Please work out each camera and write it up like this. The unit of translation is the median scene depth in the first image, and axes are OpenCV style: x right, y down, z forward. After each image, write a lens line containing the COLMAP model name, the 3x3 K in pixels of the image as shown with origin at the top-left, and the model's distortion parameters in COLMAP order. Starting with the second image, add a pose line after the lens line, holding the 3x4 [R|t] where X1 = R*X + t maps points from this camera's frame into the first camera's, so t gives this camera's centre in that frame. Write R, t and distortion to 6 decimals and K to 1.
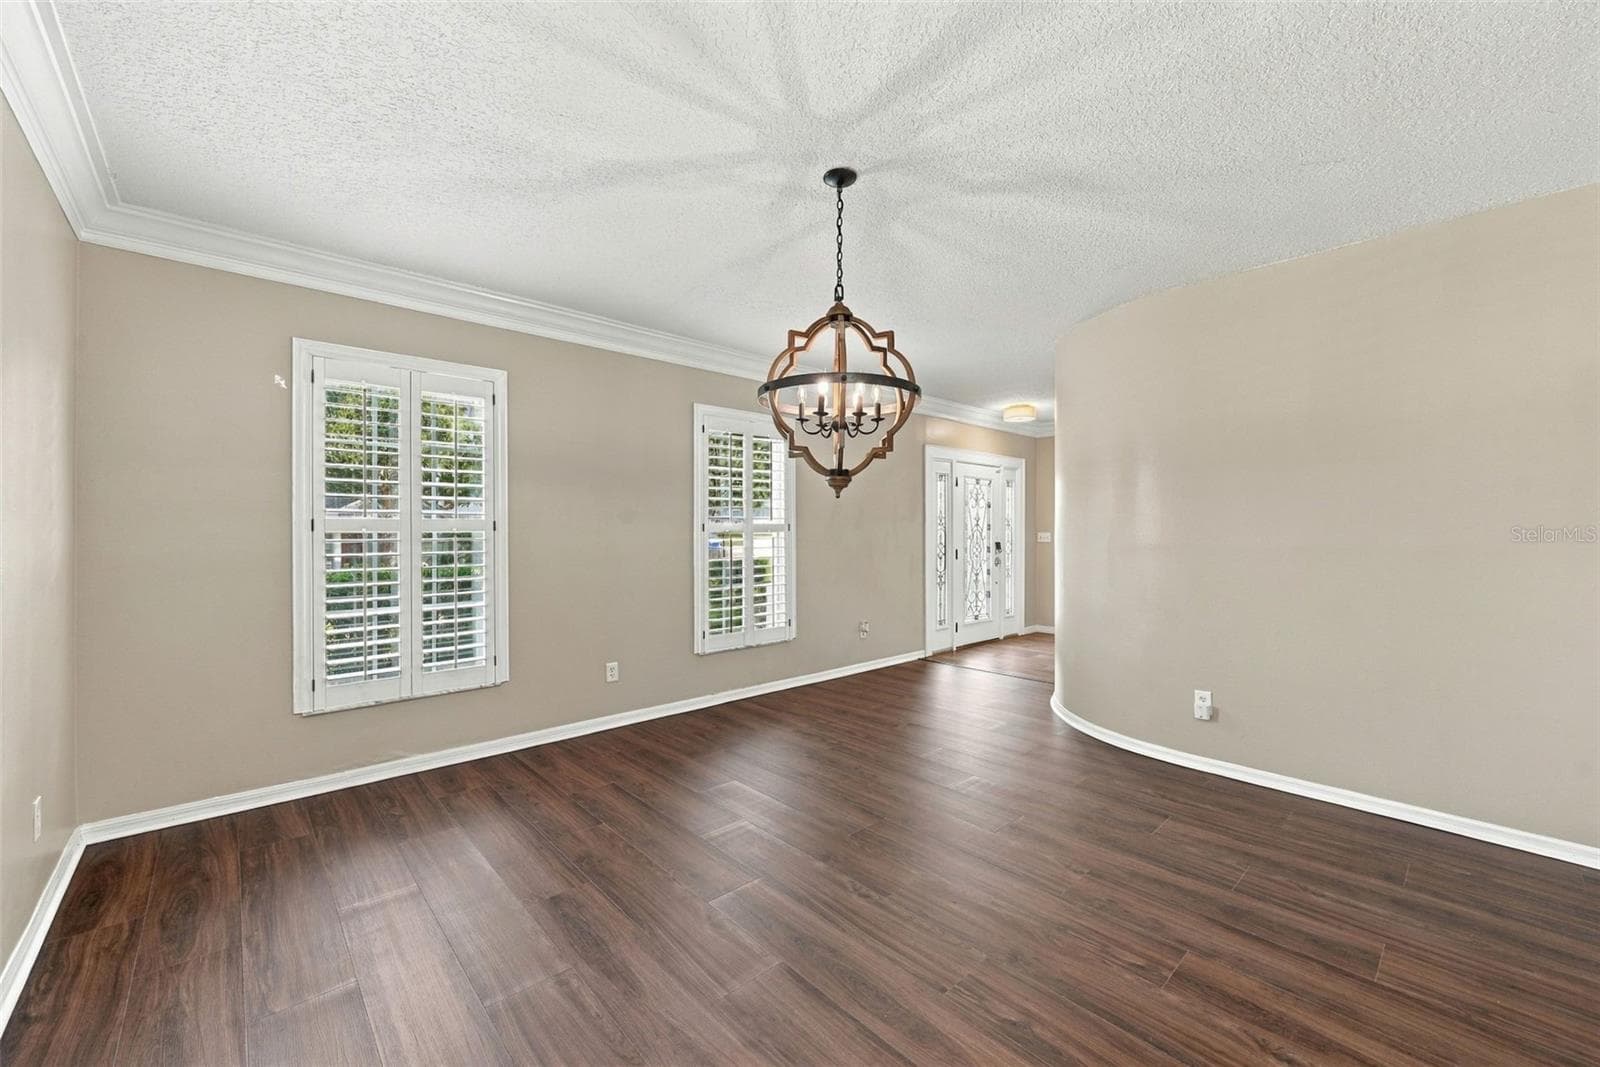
lens RADIAL K [[636.4, 0, 800.0], [0, 636.4, 533.5], [0, 0, 1]] dist [-0.000200, -0.000200]
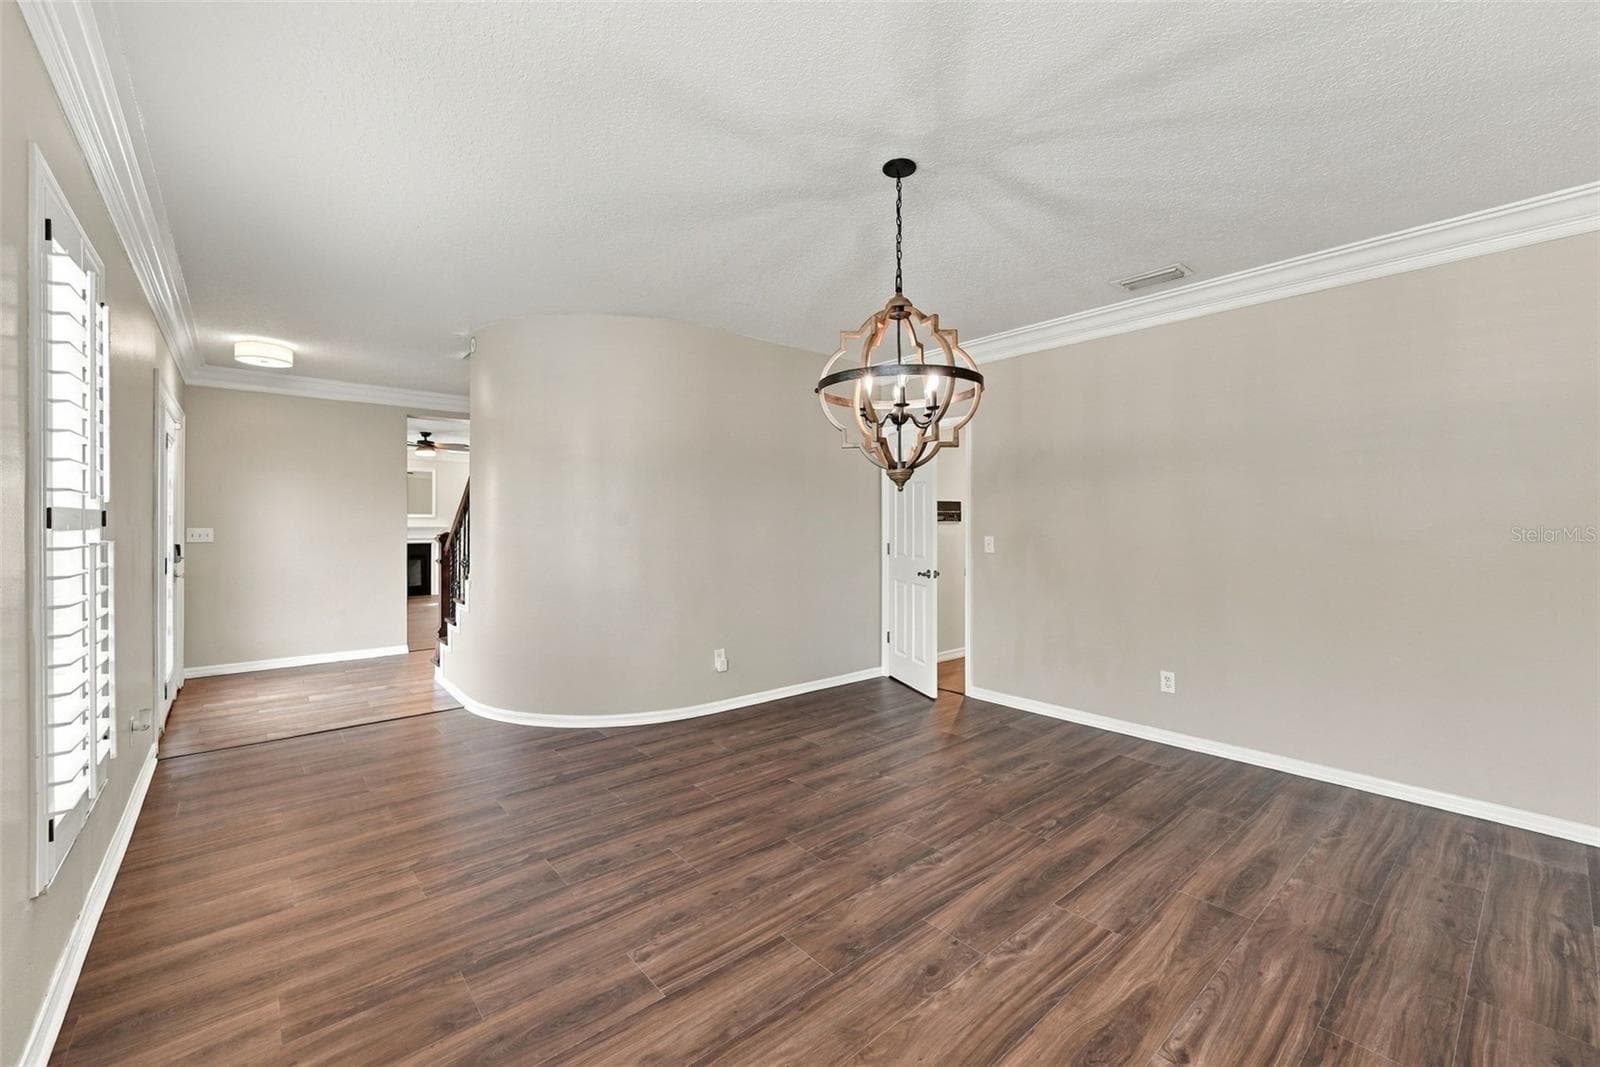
lens RADIAL K [[651.2, 0, 805.8], [0, 651.2, 523.8], [0, 0, 1]] dist [0.000163, -0.000012]
pose [[0.017547, 0.000603, 0.999846, -0.951280], [0.006255, 0.999980, -0.000713, -0.005981], [-0.999826, 0.006267, 0.017543, 1.127407]]
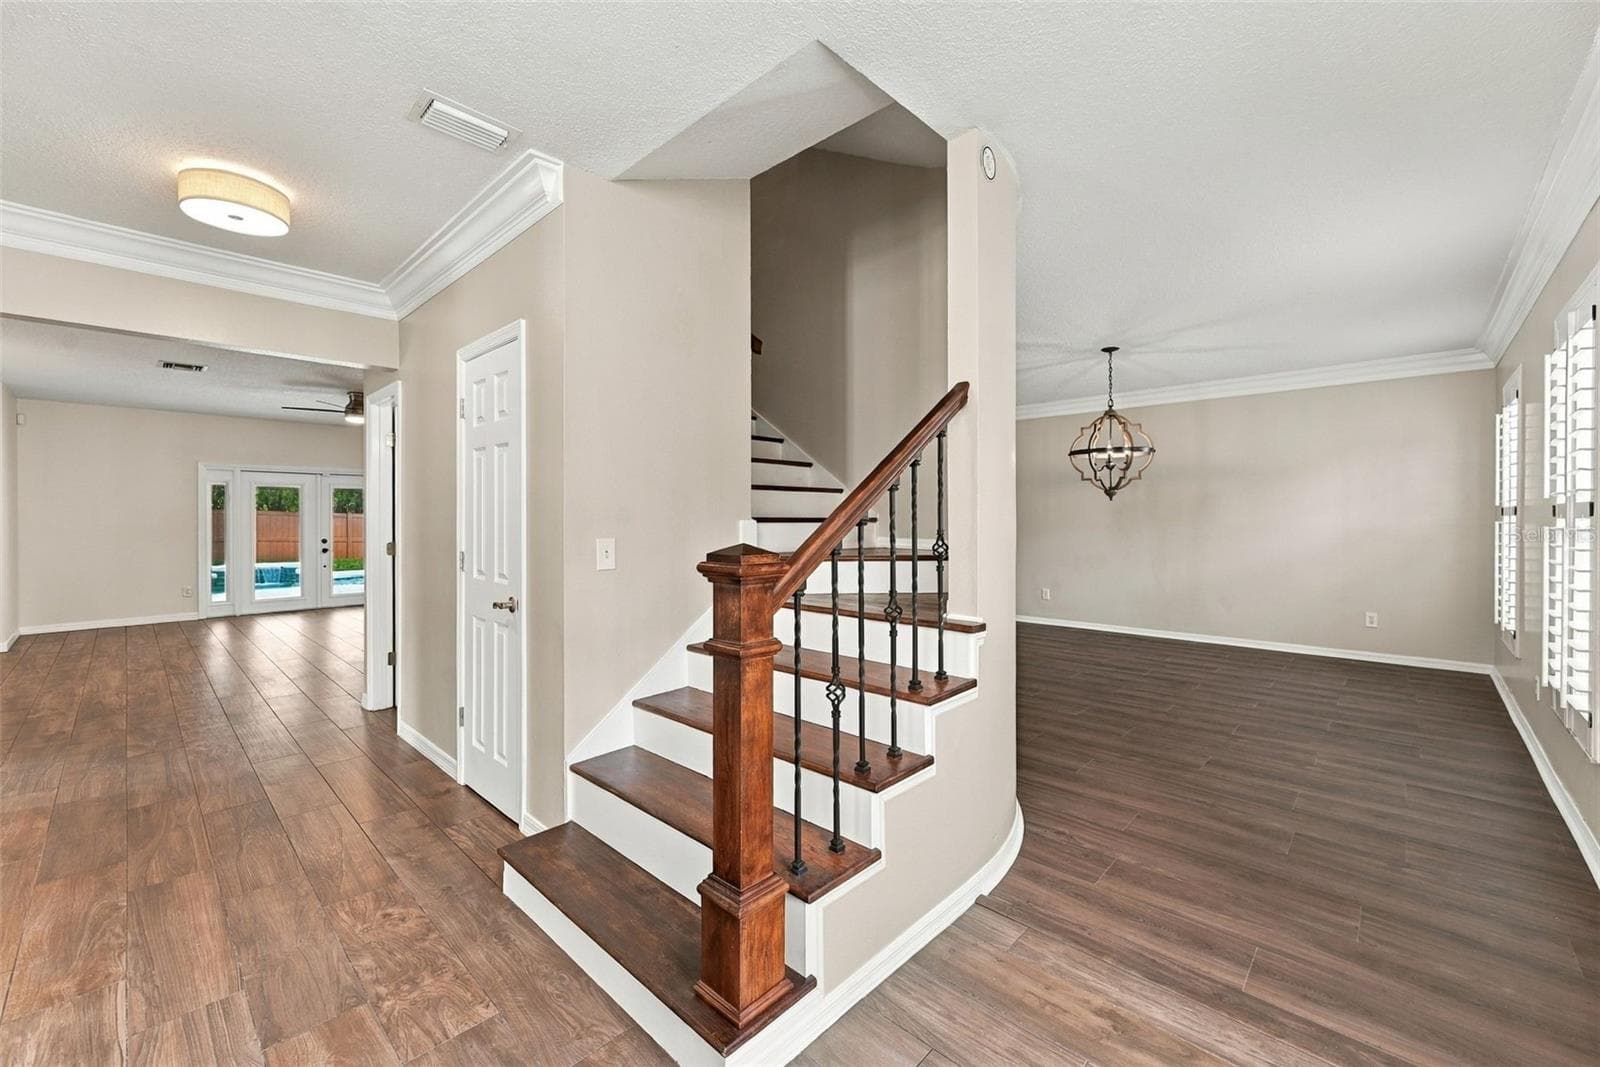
lens RADIAL K [[636.4, 0, 800.0], [0, 636.4, 533.5], [0, 0, 1]] dist [-0.000200, -0.000200]
pose [[-0.996798, 0.007390, -0.079623, 1.245763], [0.004874, 0.999484, 0.031756, -0.019411], [0.079816, 0.031266, -0.996319, 3.009893]]
